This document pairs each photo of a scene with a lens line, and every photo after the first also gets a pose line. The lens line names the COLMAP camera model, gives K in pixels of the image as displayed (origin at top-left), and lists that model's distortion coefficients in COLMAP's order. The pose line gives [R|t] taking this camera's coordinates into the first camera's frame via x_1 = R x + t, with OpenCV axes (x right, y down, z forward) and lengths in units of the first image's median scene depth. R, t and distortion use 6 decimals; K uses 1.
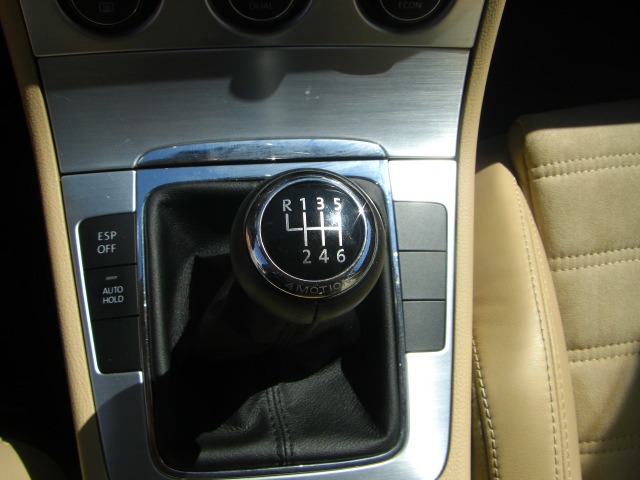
lens RADIAL K [[704.8, 0, 320.0], [0, 704.8, 240.0], [0, 0, 1]] dist [-0.129801, 0.010949]
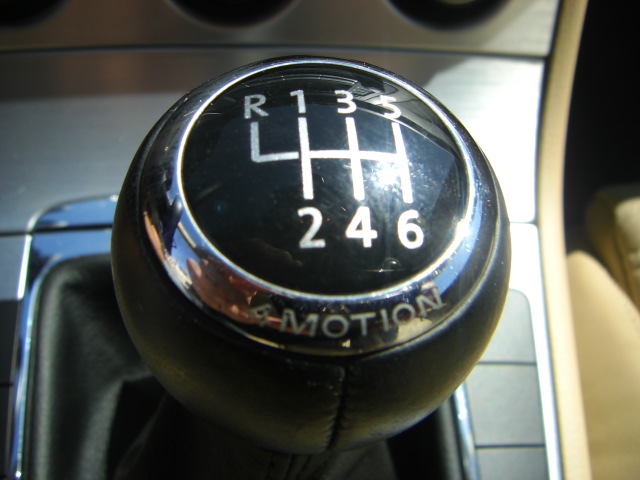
lens RADIAL K [[713.8, 0, 320.3], [0, 713.8, 211.8], [0, 0, 1]] dist [-0.152146, 0.014371]
pose [[0.999847, -0.016048, 0.006978, -0.016206], [0.017401, 0.953987, -0.299342, 0.115729], [-0.001853, 0.299418, 0.954120, 0.659417]]
